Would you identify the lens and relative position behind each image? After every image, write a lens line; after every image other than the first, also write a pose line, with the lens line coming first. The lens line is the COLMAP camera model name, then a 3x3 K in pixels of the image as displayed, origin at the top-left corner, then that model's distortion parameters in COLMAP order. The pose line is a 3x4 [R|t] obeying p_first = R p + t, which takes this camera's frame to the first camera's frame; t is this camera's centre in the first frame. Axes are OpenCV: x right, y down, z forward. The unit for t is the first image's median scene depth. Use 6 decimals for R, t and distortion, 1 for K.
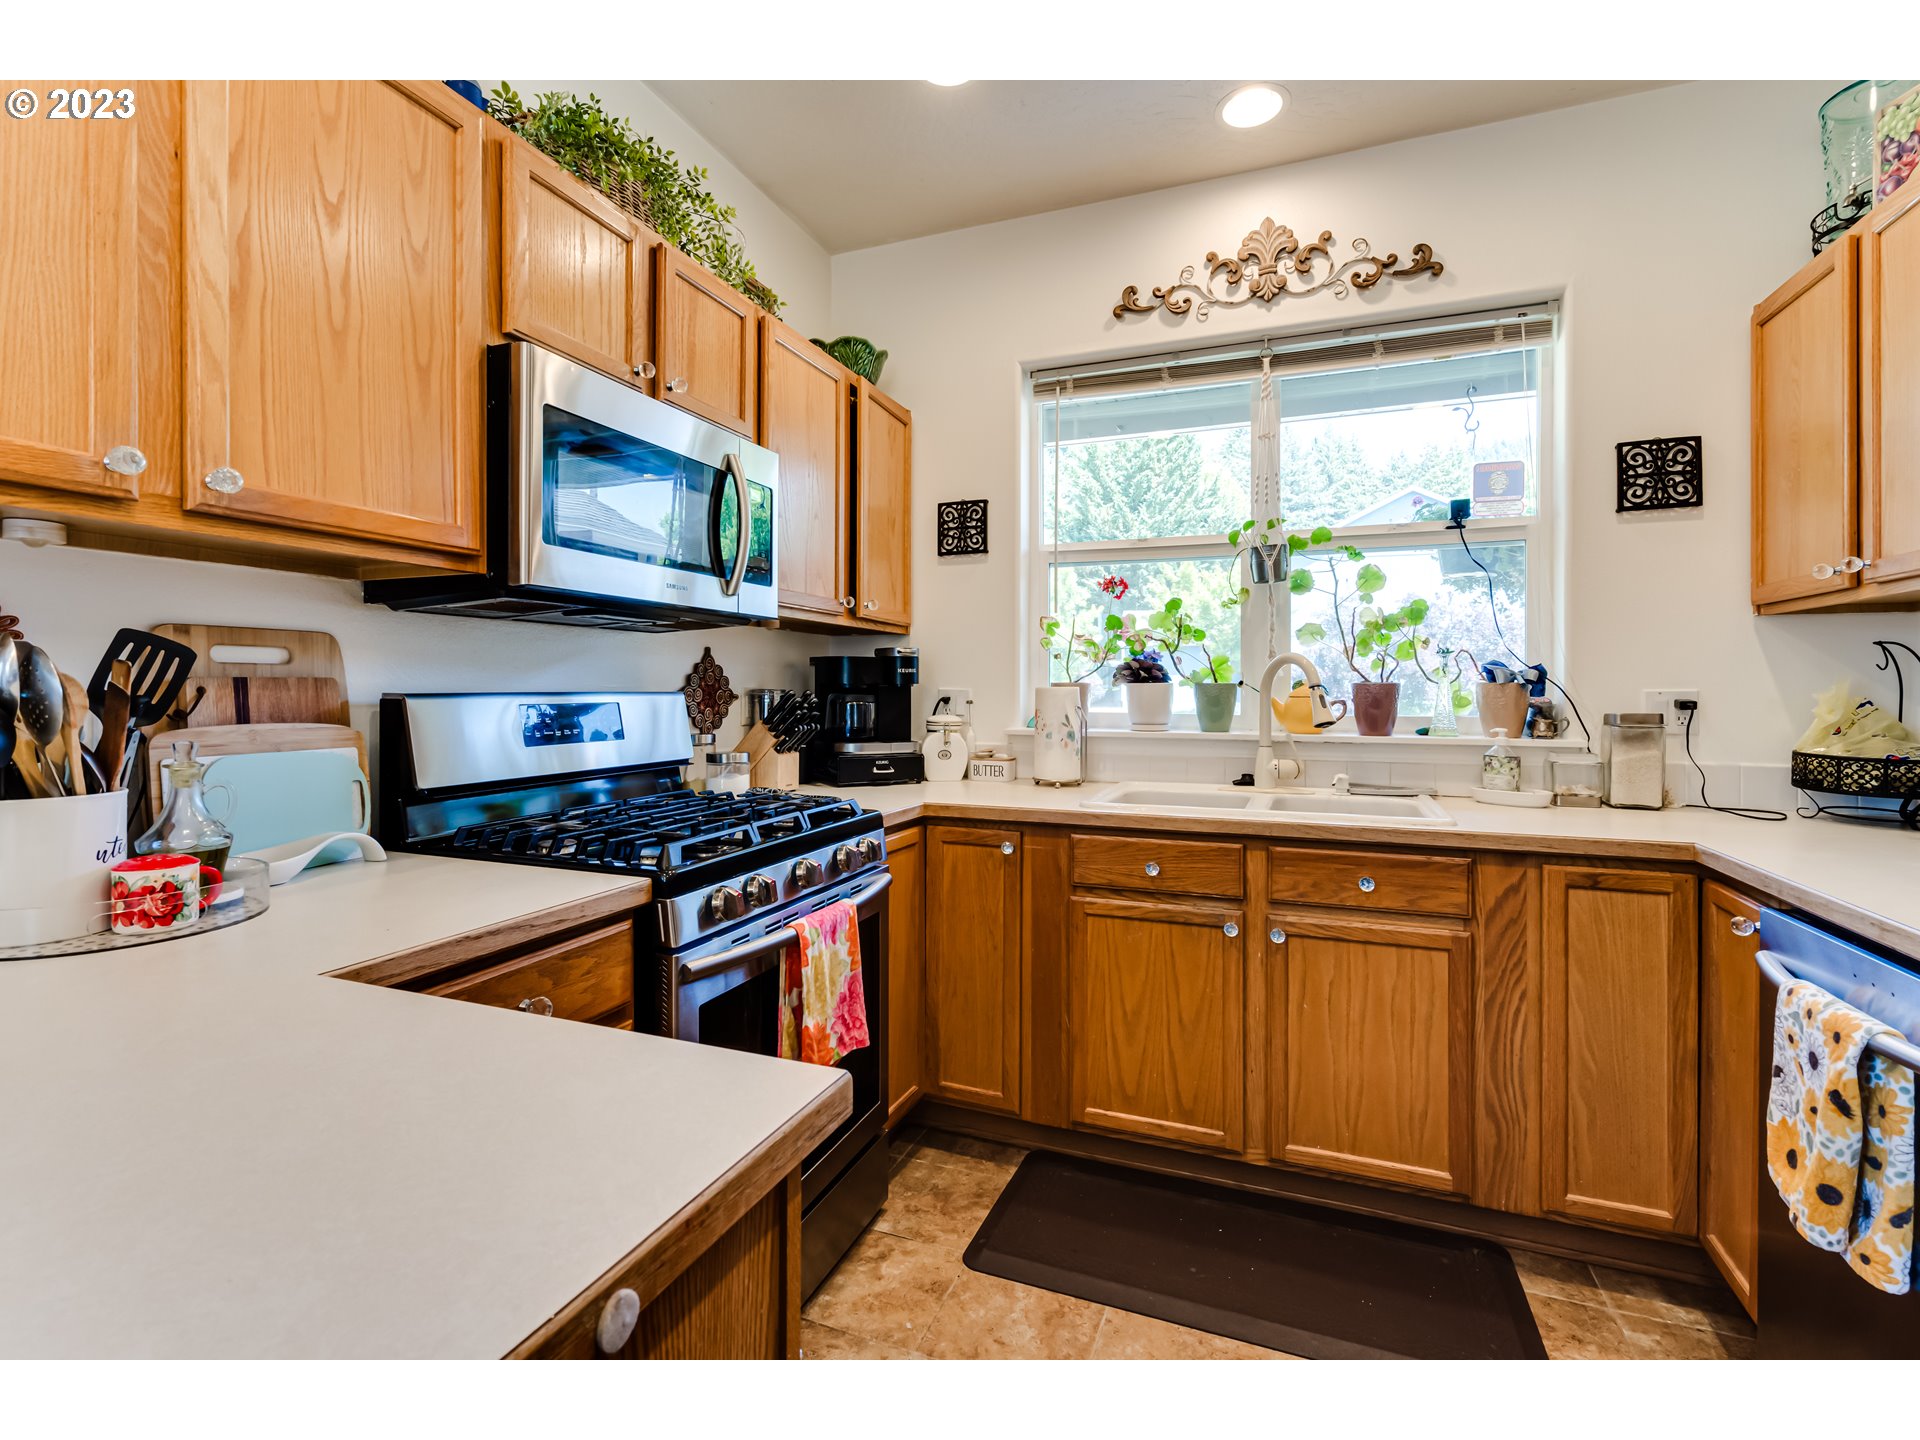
lens RADIAL K [[871.7, 0, 935.4], [0, 871.7, 689.8], [0, 0, 1]] dist [-0.003172, 0.000741]
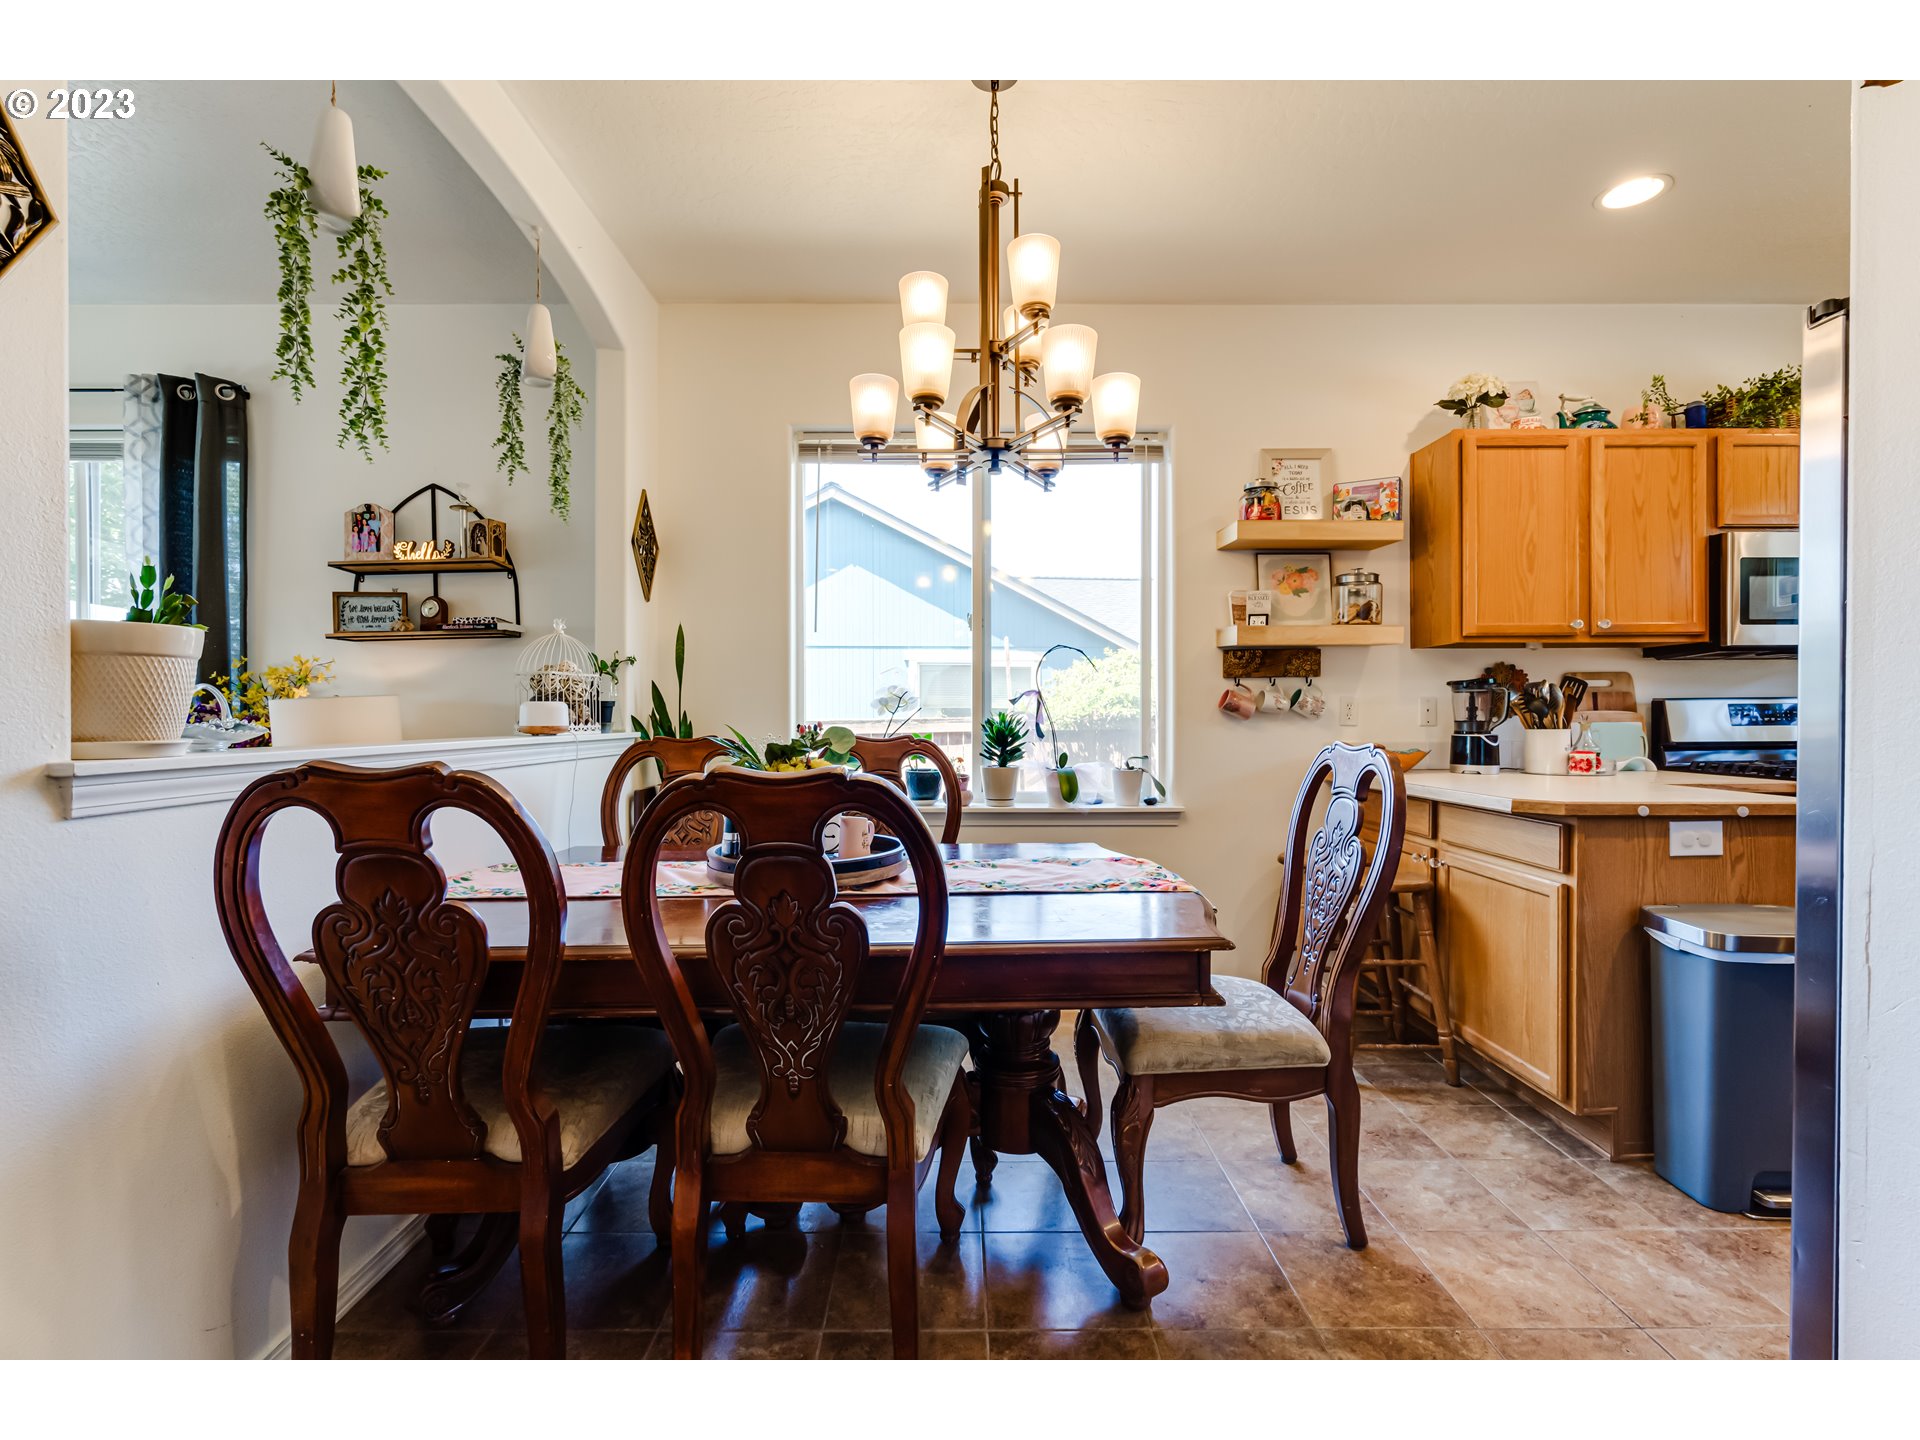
lens RADIAL K [[871.7, 0, 958.6], [0, 871.7, 721.5], [0, 0, 1]] dist [-0.003172, 0.000741]
pose [[0.386306, 0.004008, -0.922362, 0.524775], [0.005156, 0.999966, 0.006505, 0.028607], [0.922356, -0.007268, 0.386272, -1.074768]]
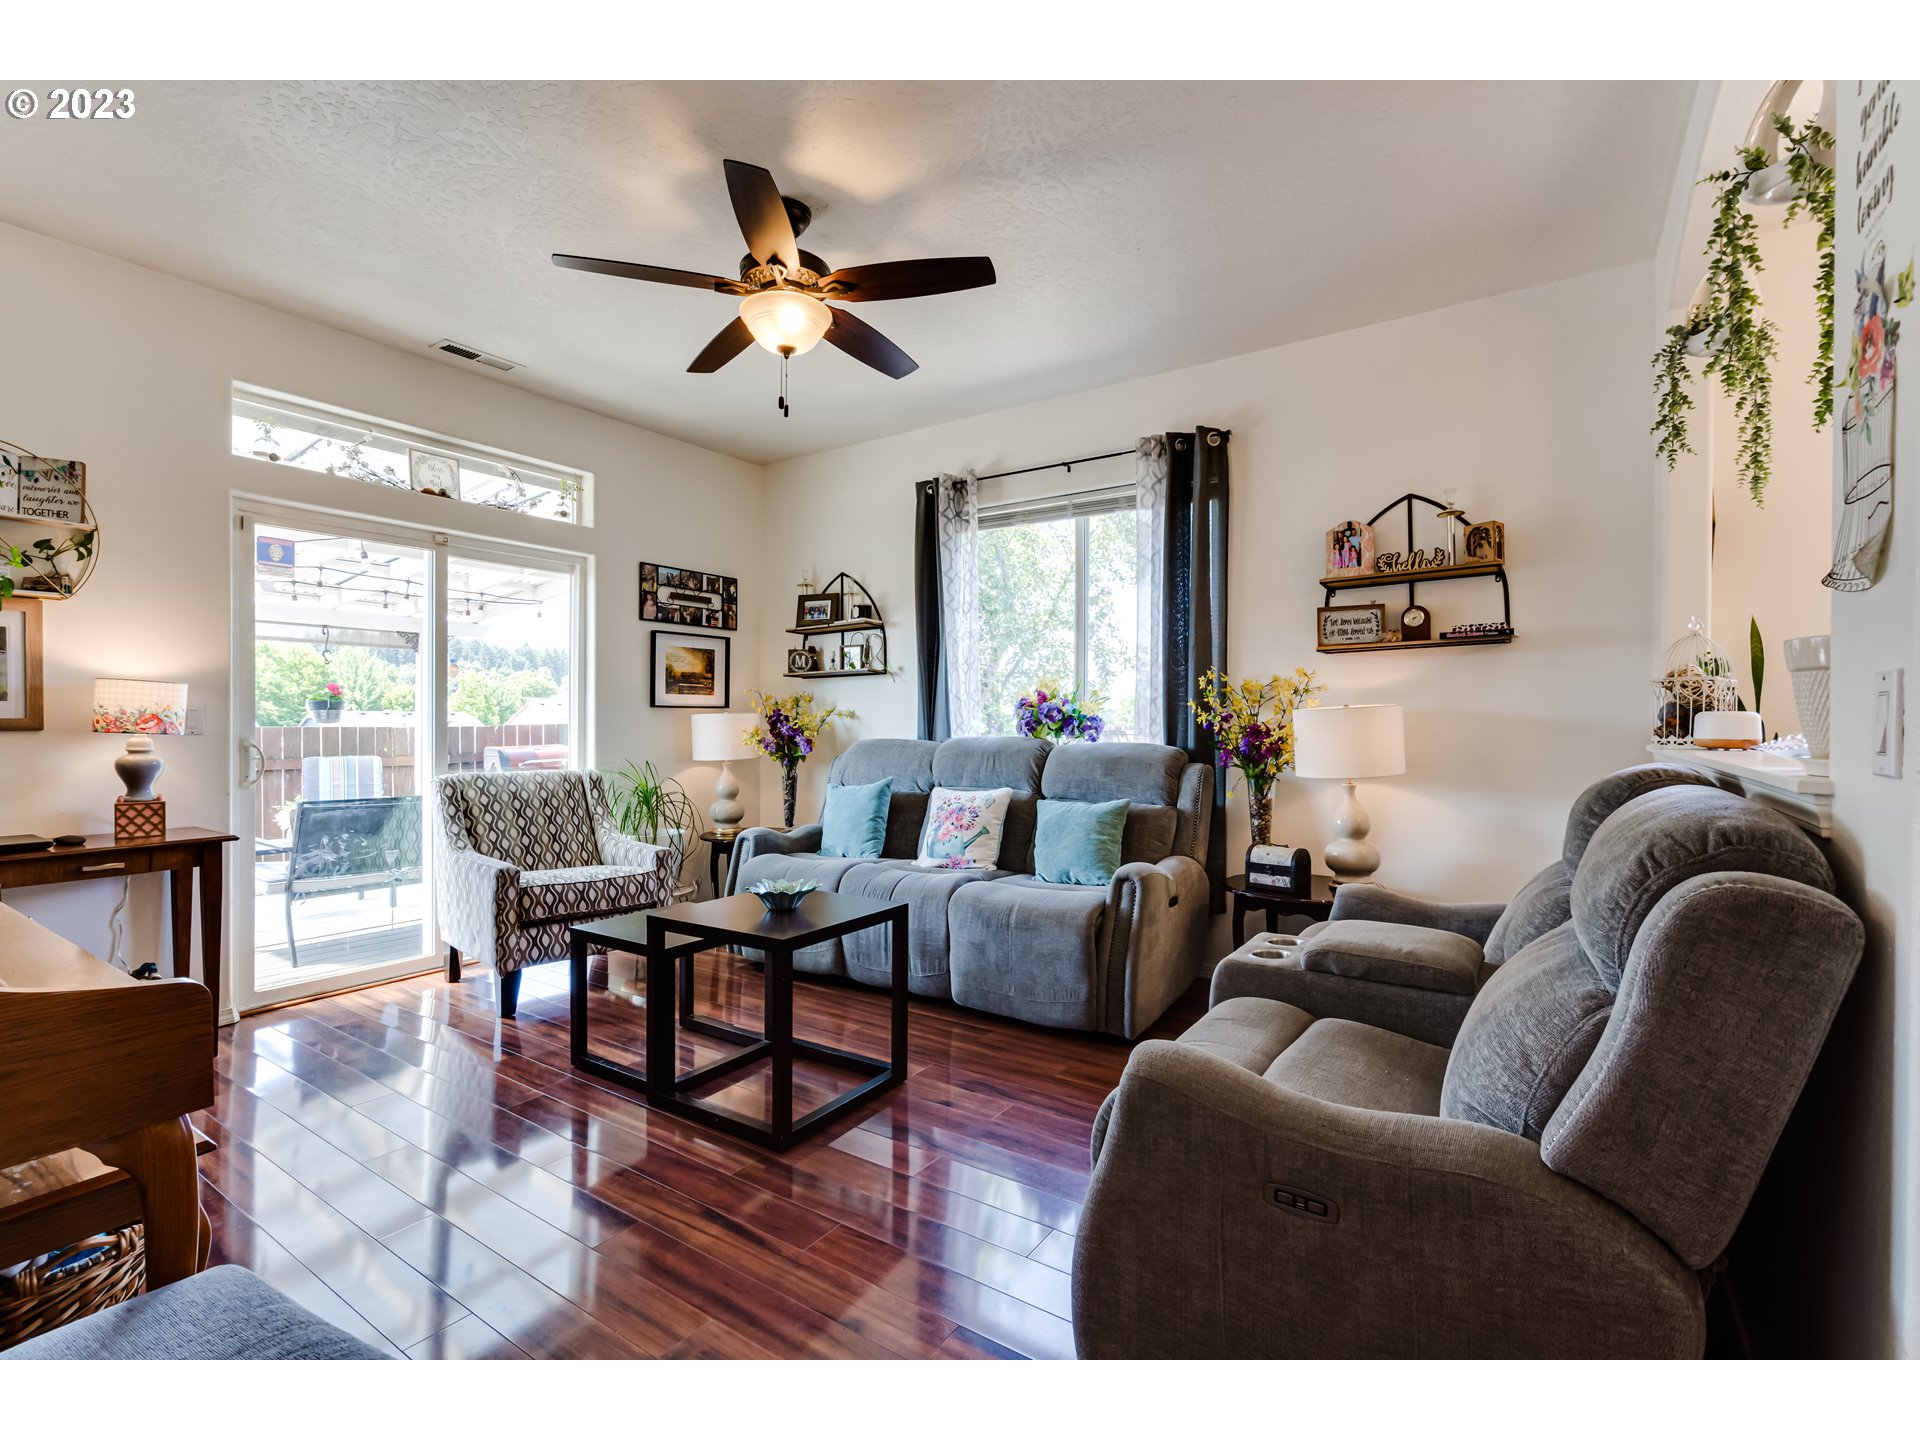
lens RADIAL K [[871.7, 0, 974.6], [0, 871.7, 725.8], [0, 0, 1]] dist [-0.003172, 0.000741]
pose [[-0.205786, 0.004620, -0.978586, 0.413939], [-0.001109, 0.999987, 0.004955, 0.018256], [0.978596, 0.002104, -0.205779, -1.816574]]
